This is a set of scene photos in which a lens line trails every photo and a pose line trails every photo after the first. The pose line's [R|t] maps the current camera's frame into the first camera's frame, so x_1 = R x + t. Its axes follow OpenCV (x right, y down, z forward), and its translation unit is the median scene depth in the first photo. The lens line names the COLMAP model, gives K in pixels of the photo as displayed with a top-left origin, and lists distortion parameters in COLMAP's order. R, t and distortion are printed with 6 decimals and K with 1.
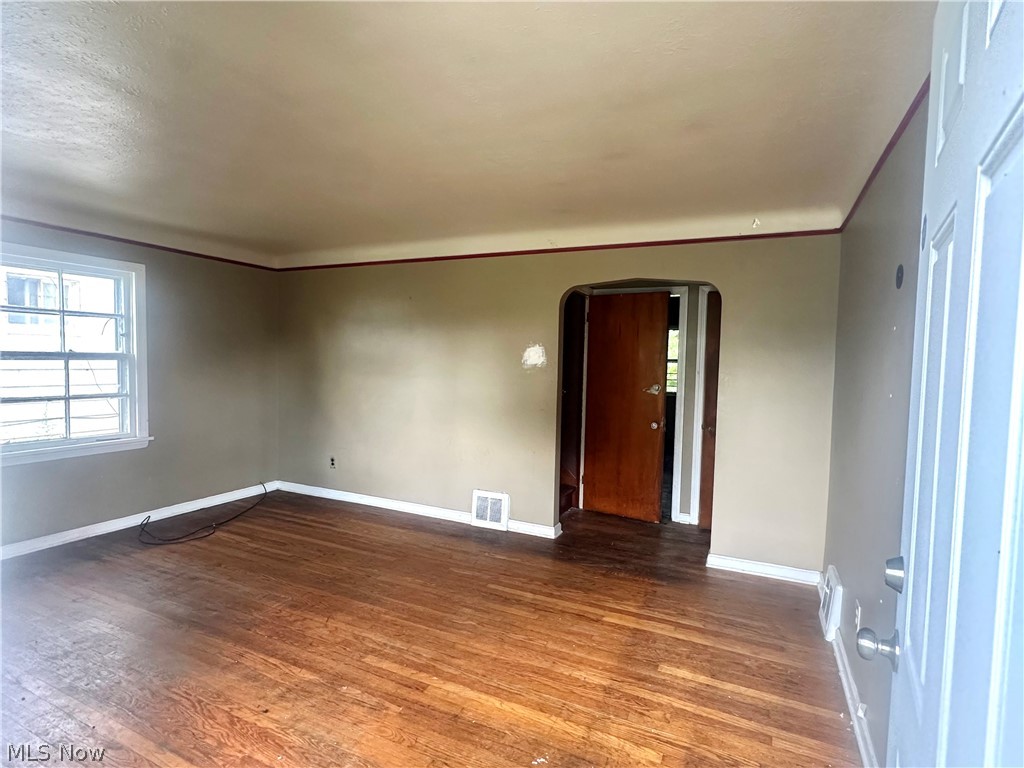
lens RADIAL K [[525.0, 0, 509.8], [0, 525.0, 385.9], [0, 0, 1]] dist [0.000430, -0.001256]
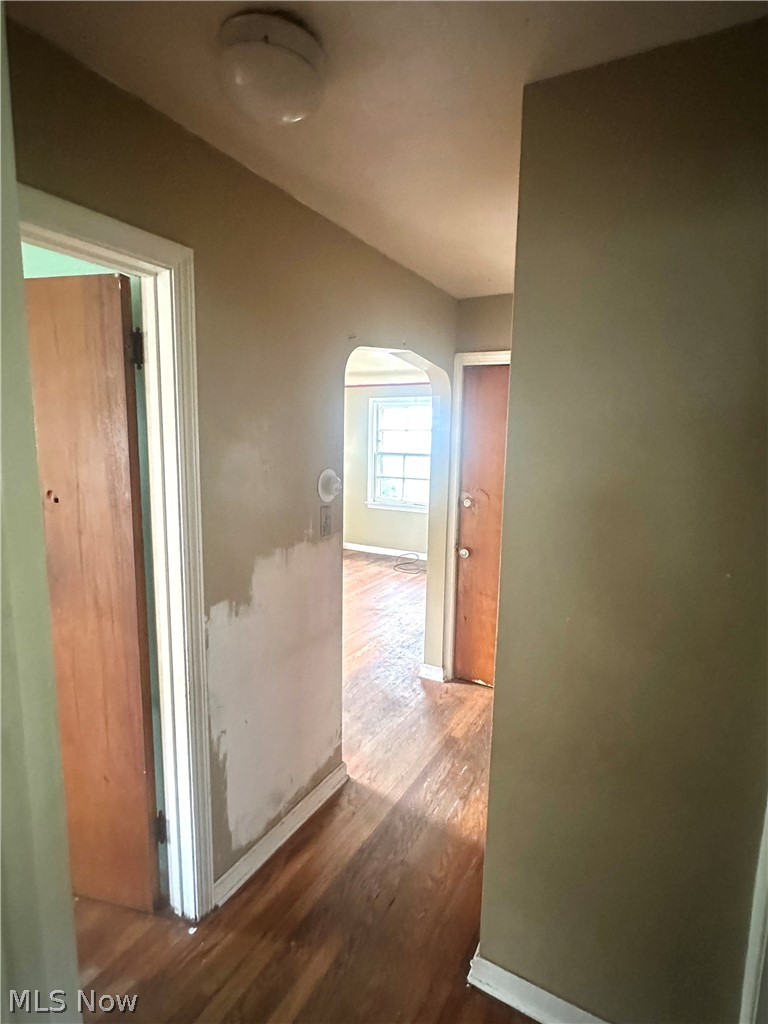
lens RADIAL K [[525.0, 0, 382.3], [0, 525.0, 511.1], [0, 0, 1]] dist [0.000430, -0.001256]
pose [[-0.086225, 0.108373, -0.990364, 0.949165], [-0.059267, 0.991748, 0.113684, -0.062242], [0.994511, 0.068499, -0.079090, 1.064872]]
